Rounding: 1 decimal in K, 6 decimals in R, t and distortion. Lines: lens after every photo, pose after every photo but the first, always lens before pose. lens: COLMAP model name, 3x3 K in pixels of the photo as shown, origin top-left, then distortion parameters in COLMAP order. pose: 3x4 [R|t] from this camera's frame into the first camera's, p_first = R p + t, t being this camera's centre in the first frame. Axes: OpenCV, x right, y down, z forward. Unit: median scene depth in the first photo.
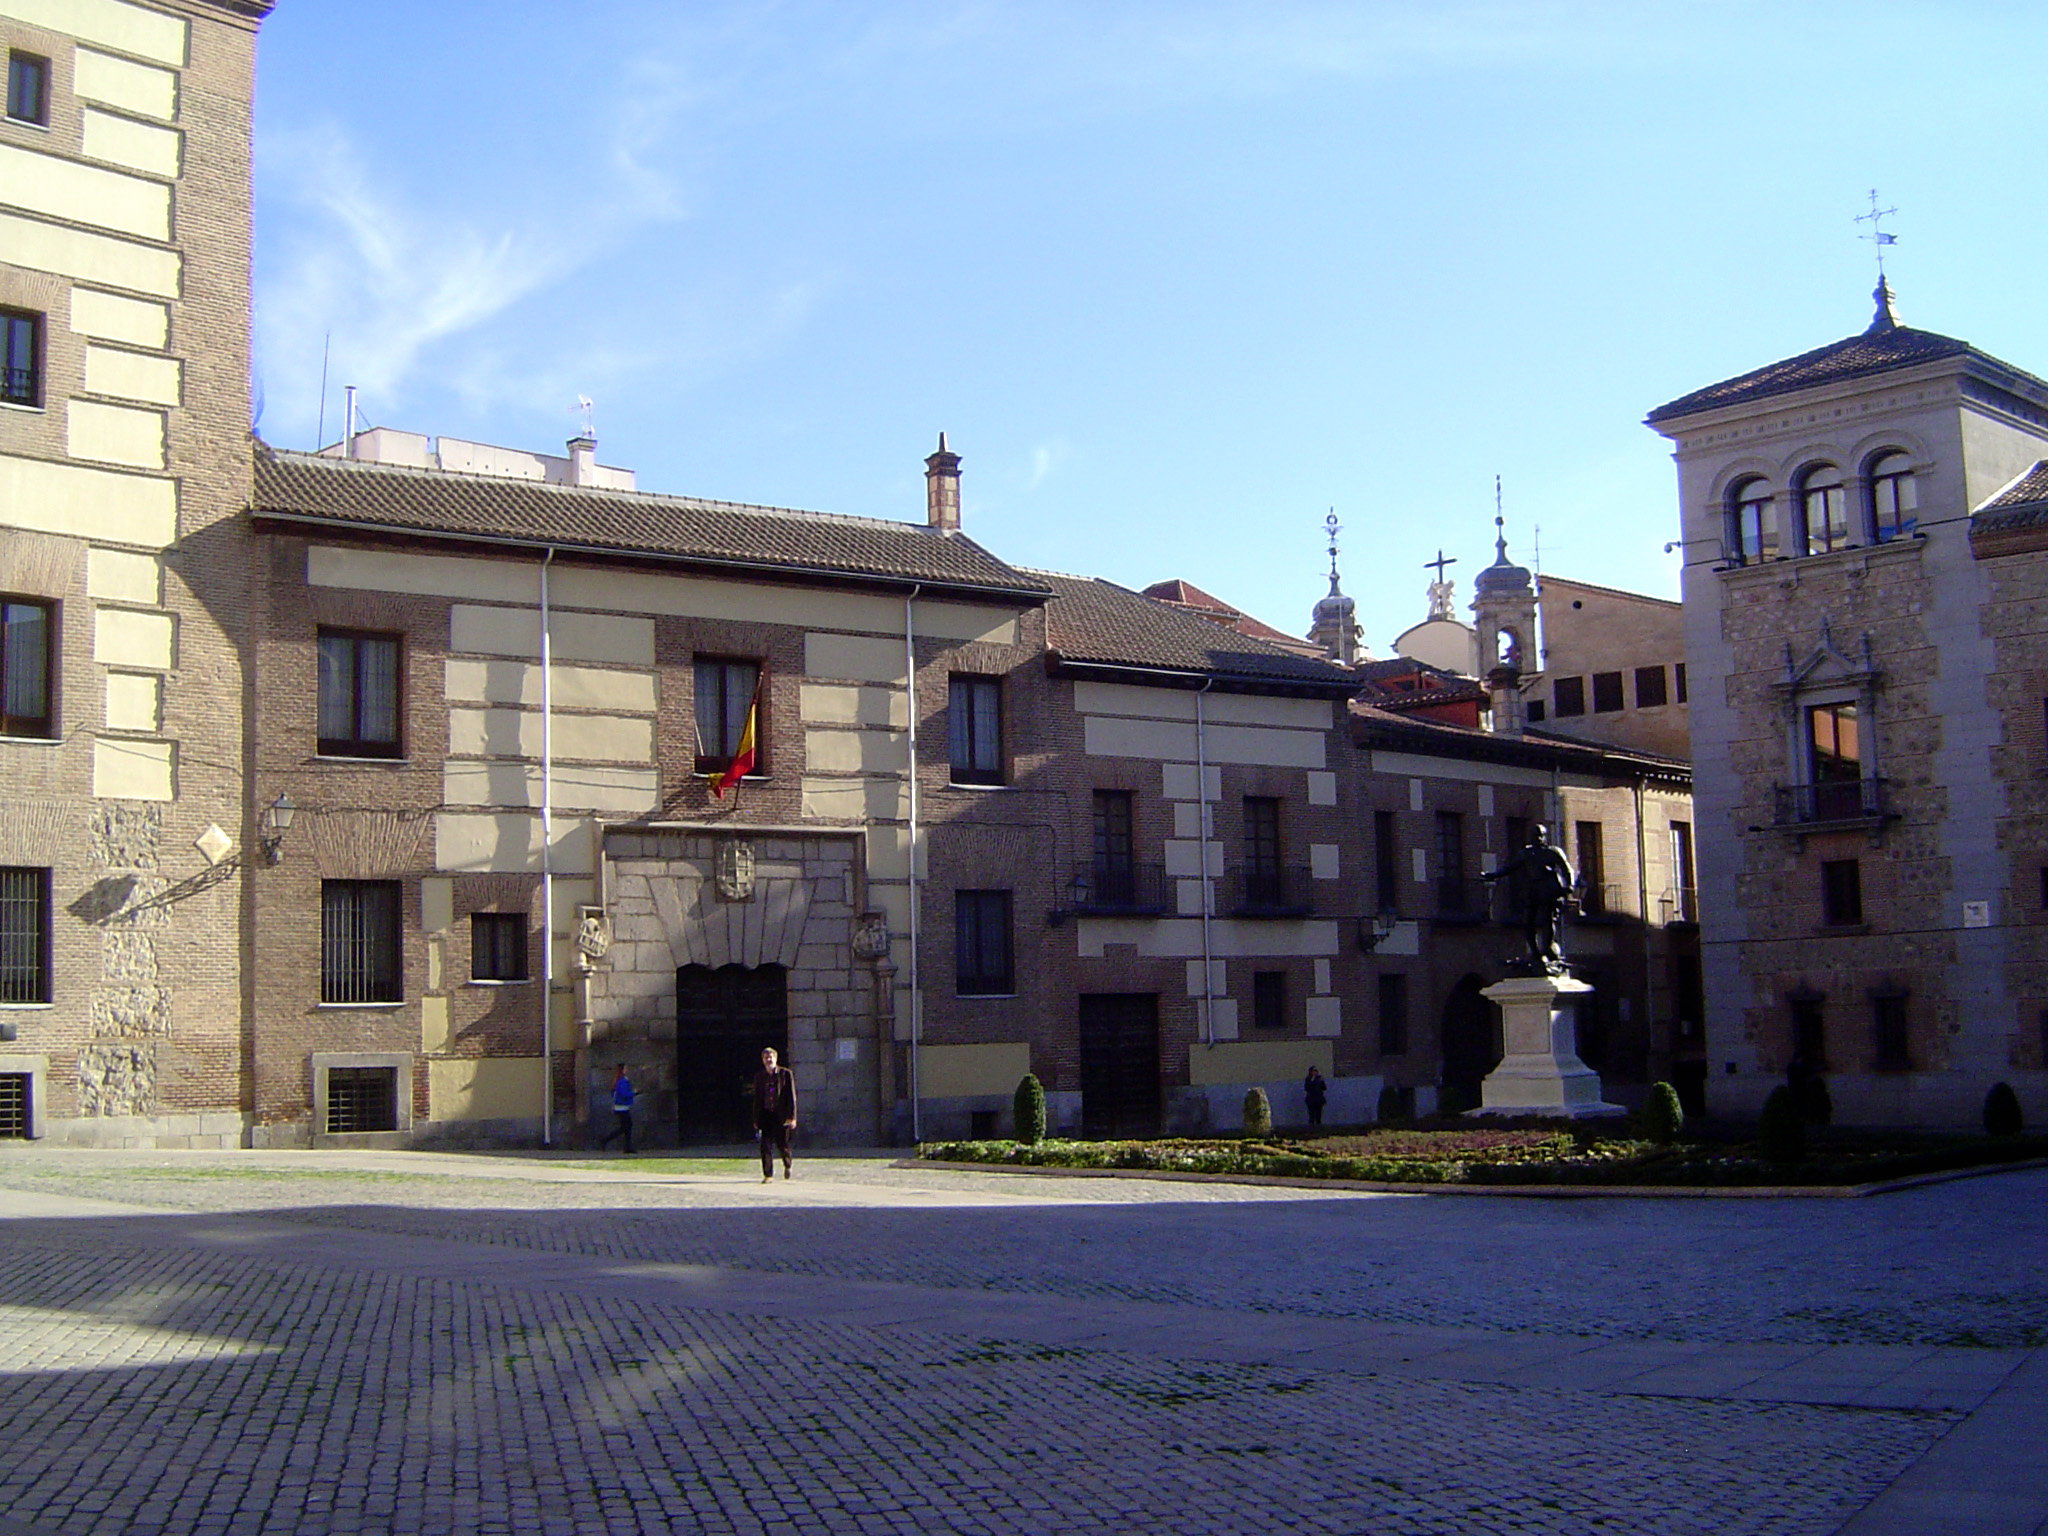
lens RADIAL K [[2302.9, 0, 1024.0], [0, 2302.9, 768.0], [0, 0, 1]] dist [-0.069139, -0.045887]
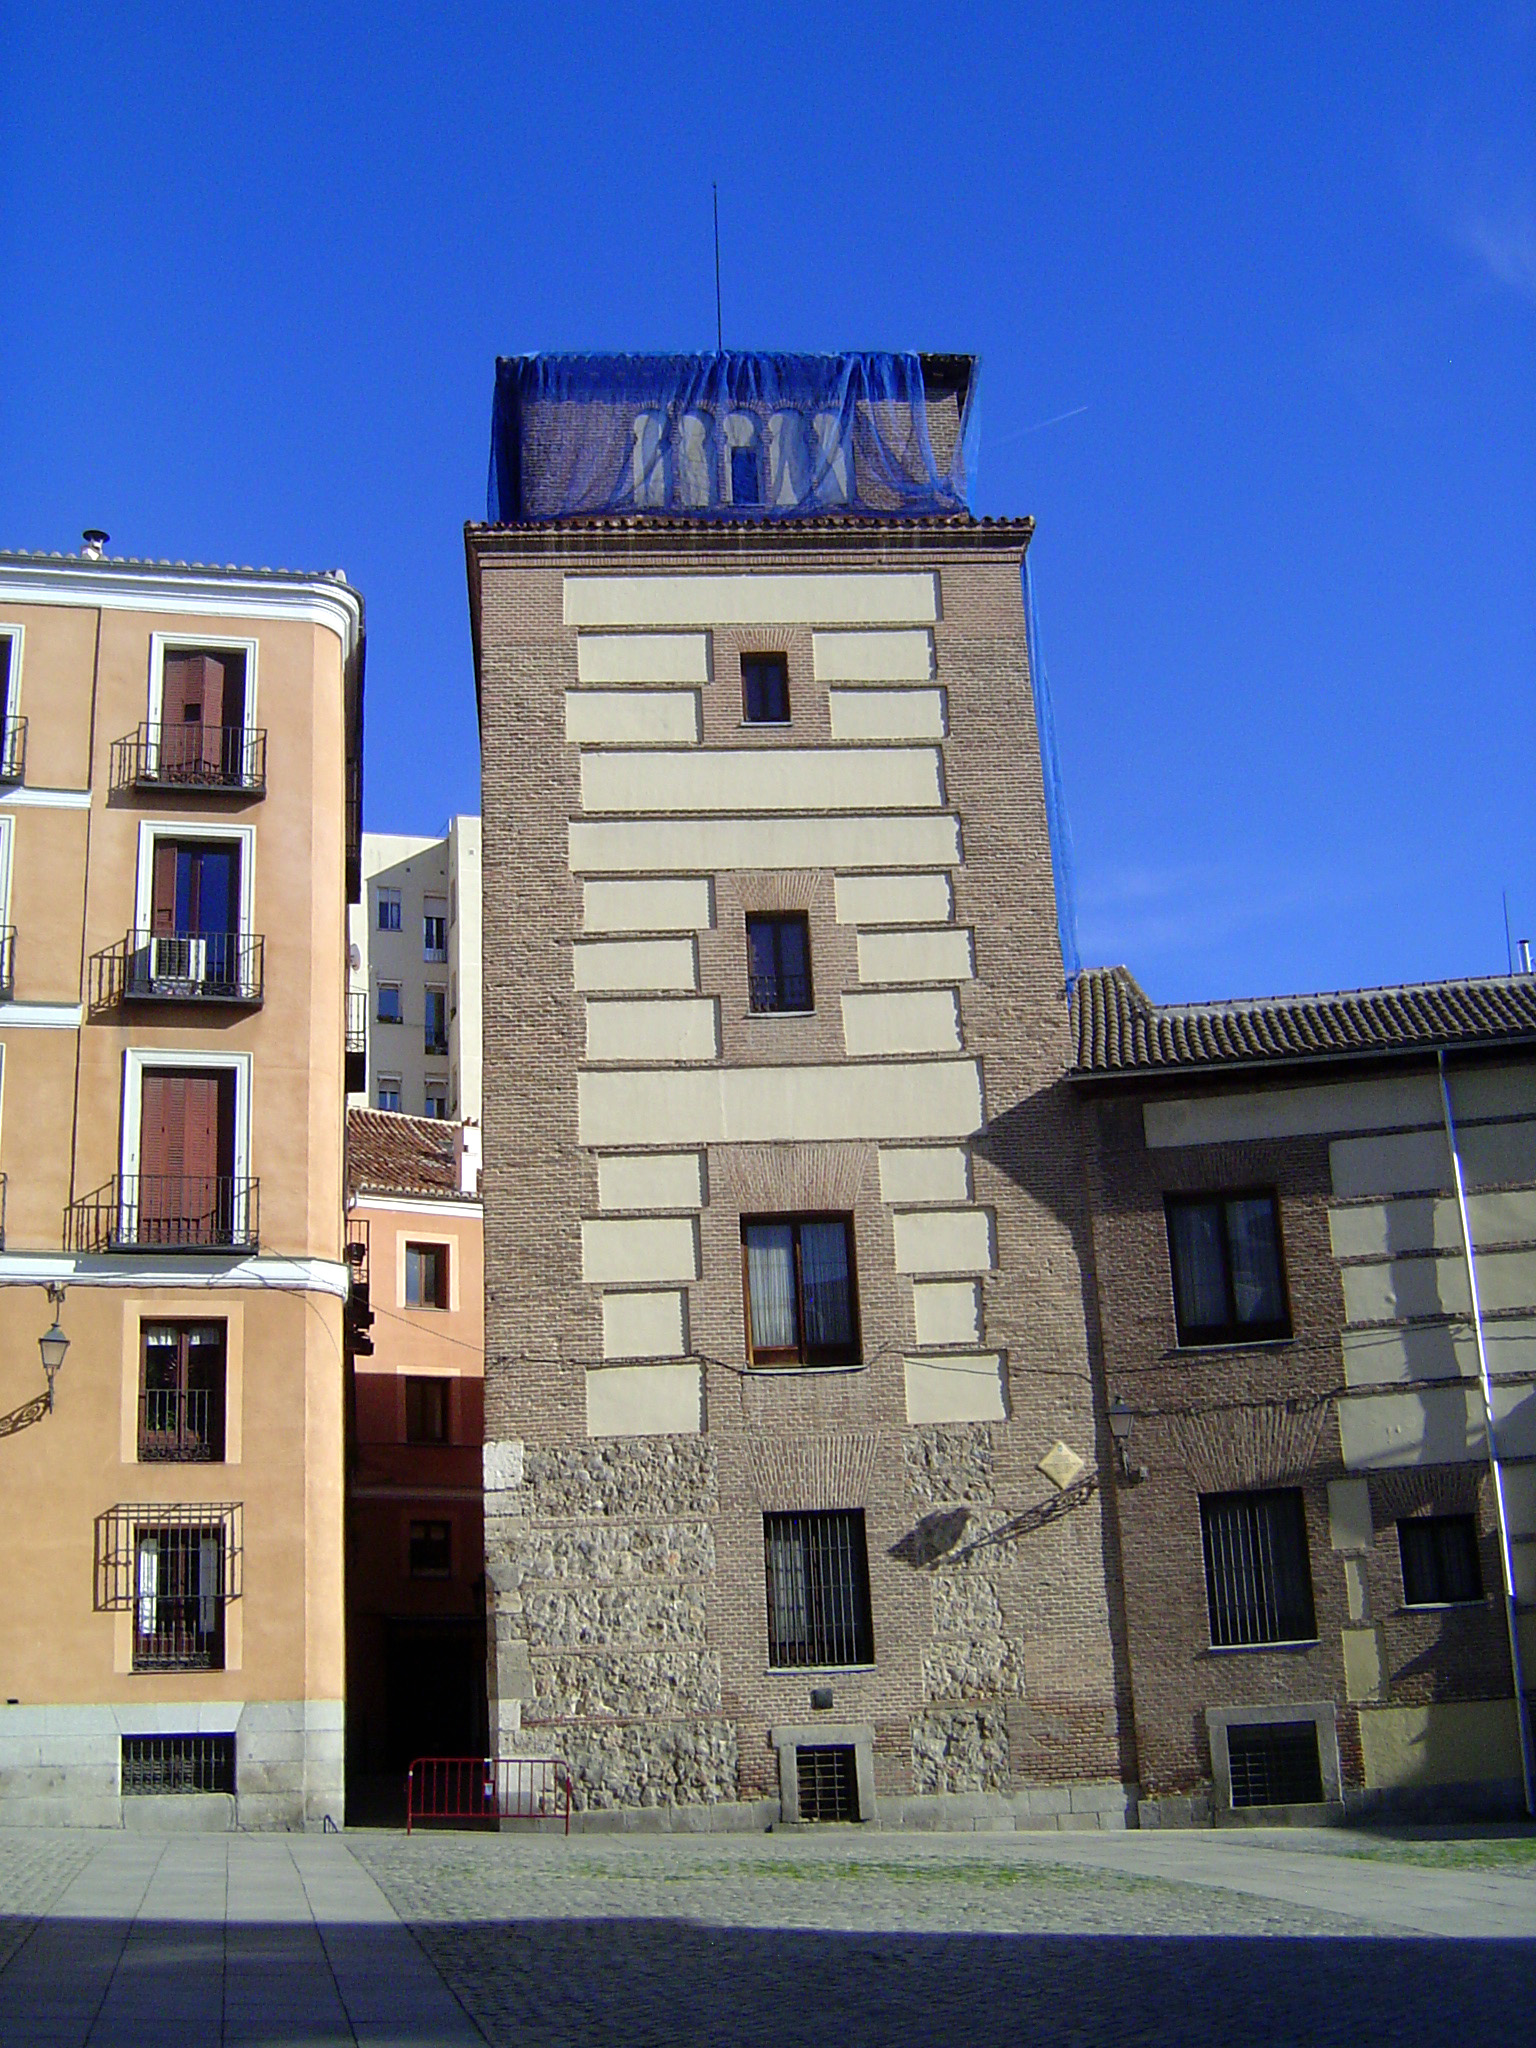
lens RADIAL K [[2378.7, 0, 768.0], [0, 2378.7, 1024.0], [0, 0, 1]] dist [-0.065938, -0.197113]
pose [[0.725742, -0.214320, -0.653732, 0.179269], [0.108709, 0.974025, -0.198642, 0.036349], [0.679324, 0.073096, 0.730189, 0.258750]]
